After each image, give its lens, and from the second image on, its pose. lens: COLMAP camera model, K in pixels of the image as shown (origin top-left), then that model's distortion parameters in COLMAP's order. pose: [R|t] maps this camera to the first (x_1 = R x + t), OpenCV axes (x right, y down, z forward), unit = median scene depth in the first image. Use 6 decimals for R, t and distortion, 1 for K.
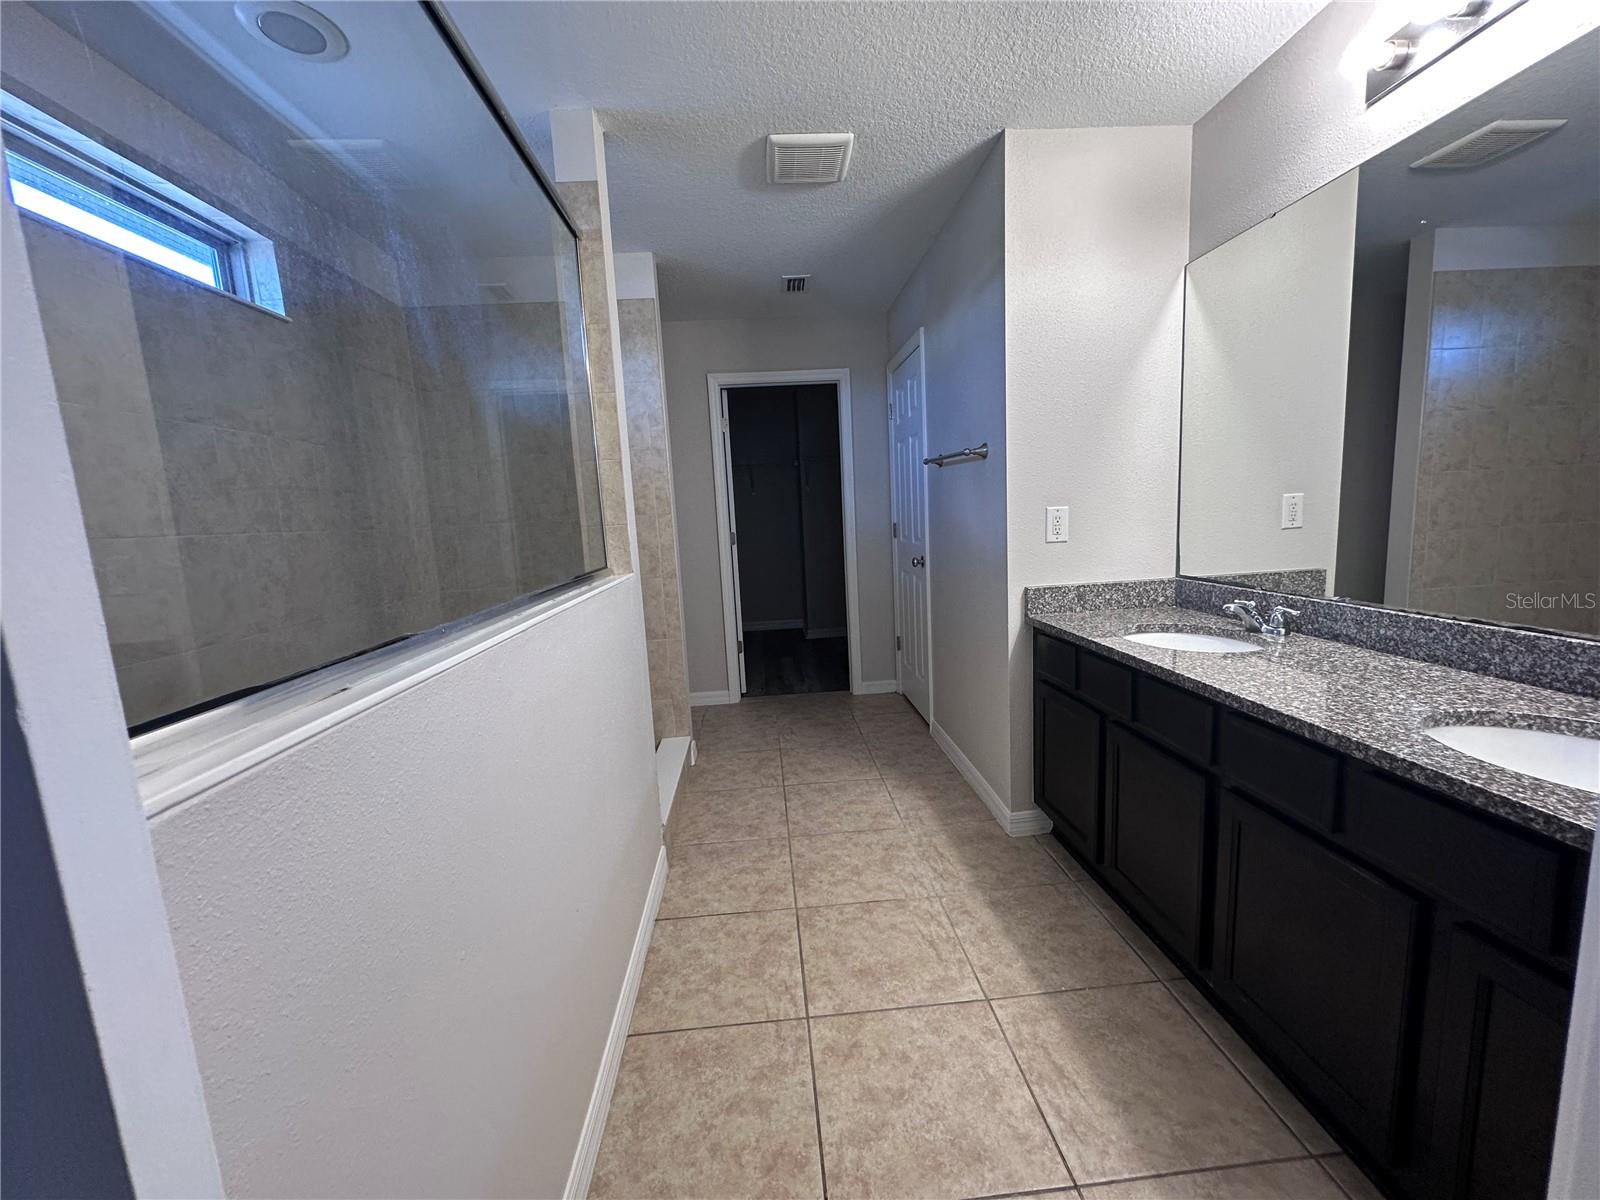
lens RADIAL K [[643.0, 0, 790.2], [0, 643.0, 606.2], [0, 0, 1]] dist [-0.000954, -0.000064]
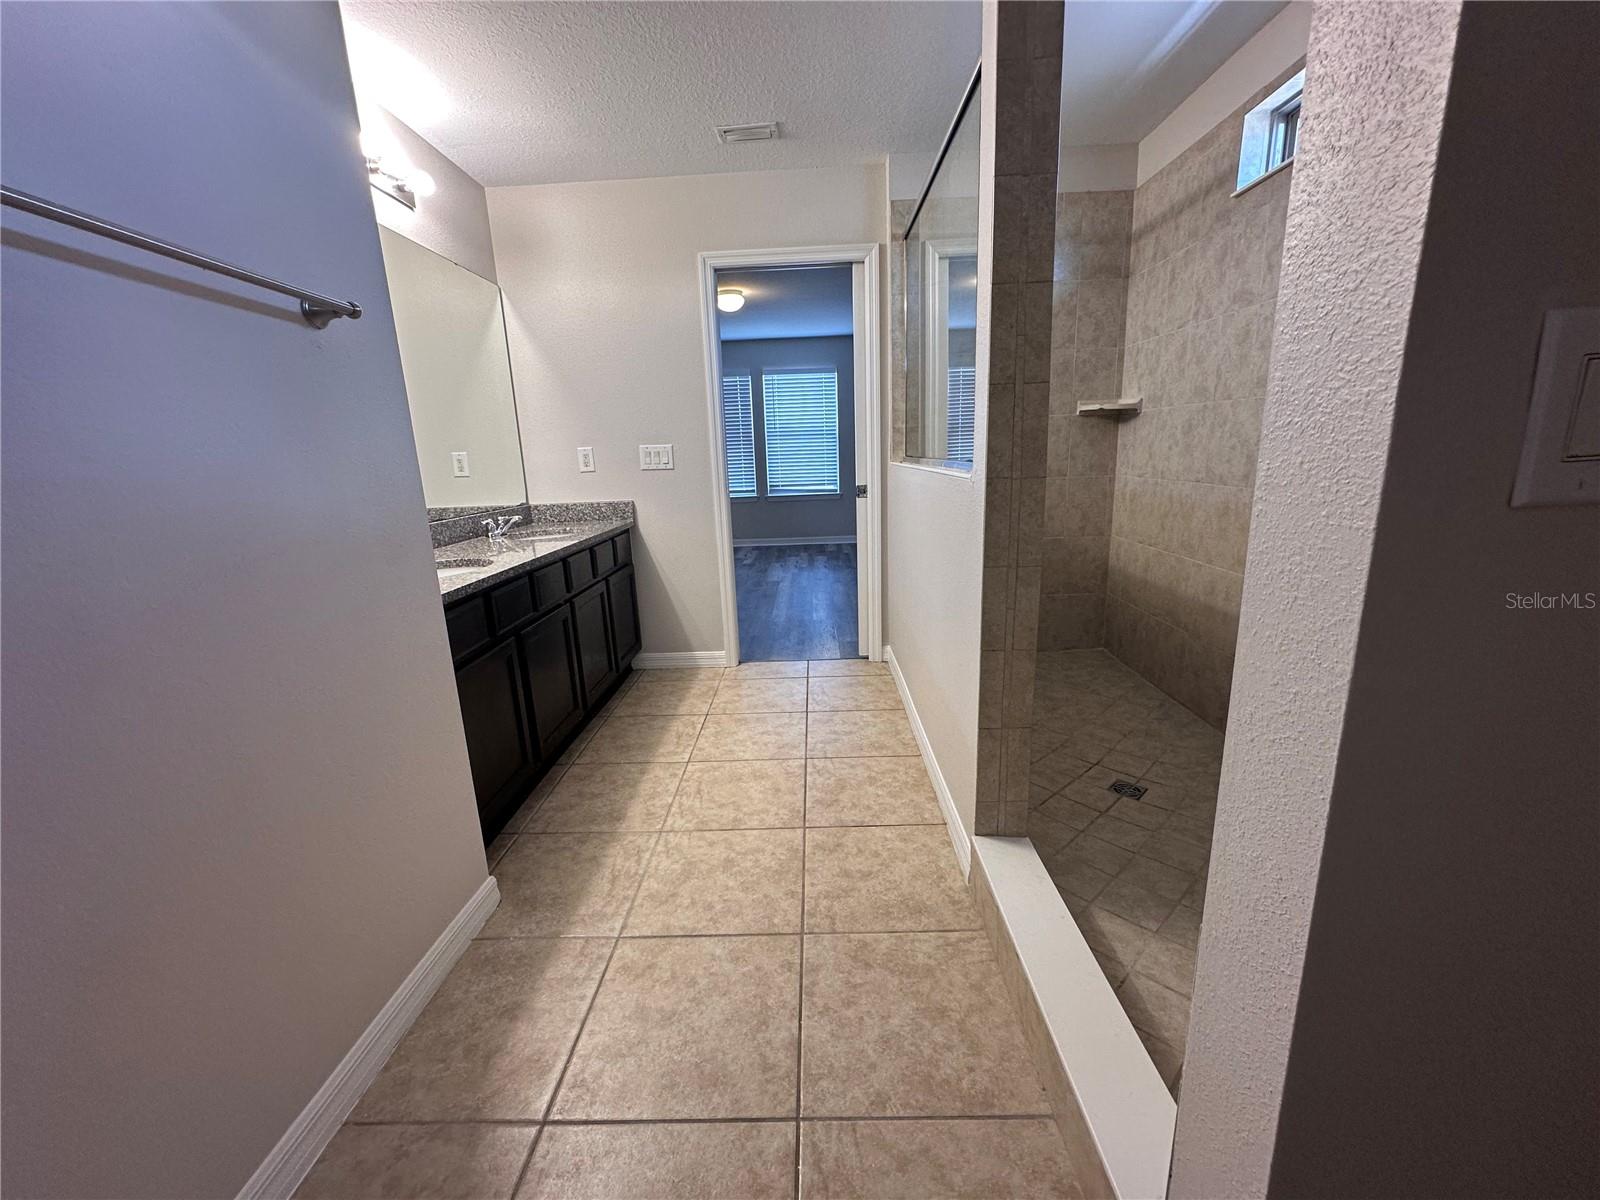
lens RADIAL K [[643.0, 0, 789.3], [0, 643.0, 591.4], [0, 0, 1]] dist [-0.000954, -0.000064]
pose [[-0.992092, 0.066556, 0.106413, -0.102075], [0.100025, 0.931393, 0.350002, -0.232601], [-0.075817, 0.357879, -0.930685, 1.890200]]
